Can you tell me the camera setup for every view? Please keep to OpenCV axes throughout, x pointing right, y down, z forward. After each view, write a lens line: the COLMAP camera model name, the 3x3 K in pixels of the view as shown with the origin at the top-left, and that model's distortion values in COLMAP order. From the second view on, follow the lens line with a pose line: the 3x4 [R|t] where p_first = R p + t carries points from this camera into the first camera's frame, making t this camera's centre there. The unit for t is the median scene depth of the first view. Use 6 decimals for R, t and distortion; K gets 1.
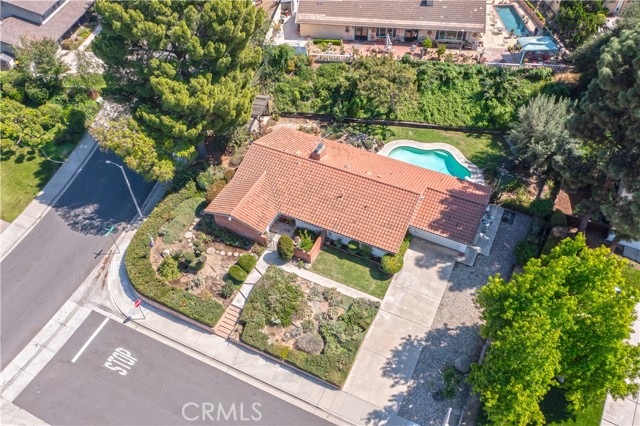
lens RADIAL K [[509.4, 0, 320.0], [0, 509.4, 213.0], [0, 0, 1]] dist [-0.001607, 0.004177]
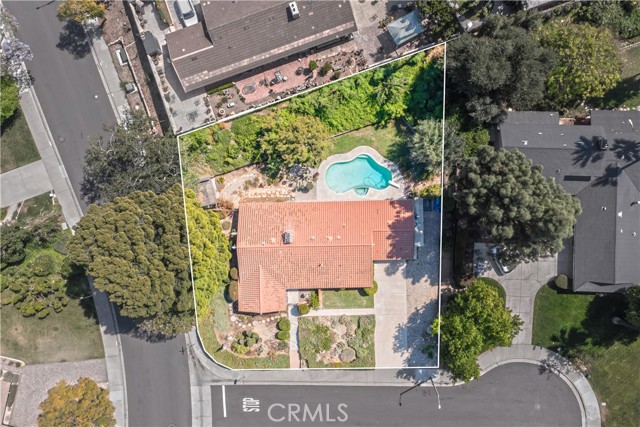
lens RADIAL K [[509.4, 0, 320.0], [0, 509.4, 213.5], [0, 0, 1]] dist [-0.001607, 0.004177]
pose [[0.885228, -0.463433, -0.040026, 0.168147], [0.376175, 0.662617, 0.647635, -1.079263], [-0.273614, -0.588361, 0.760899, 0.018975]]
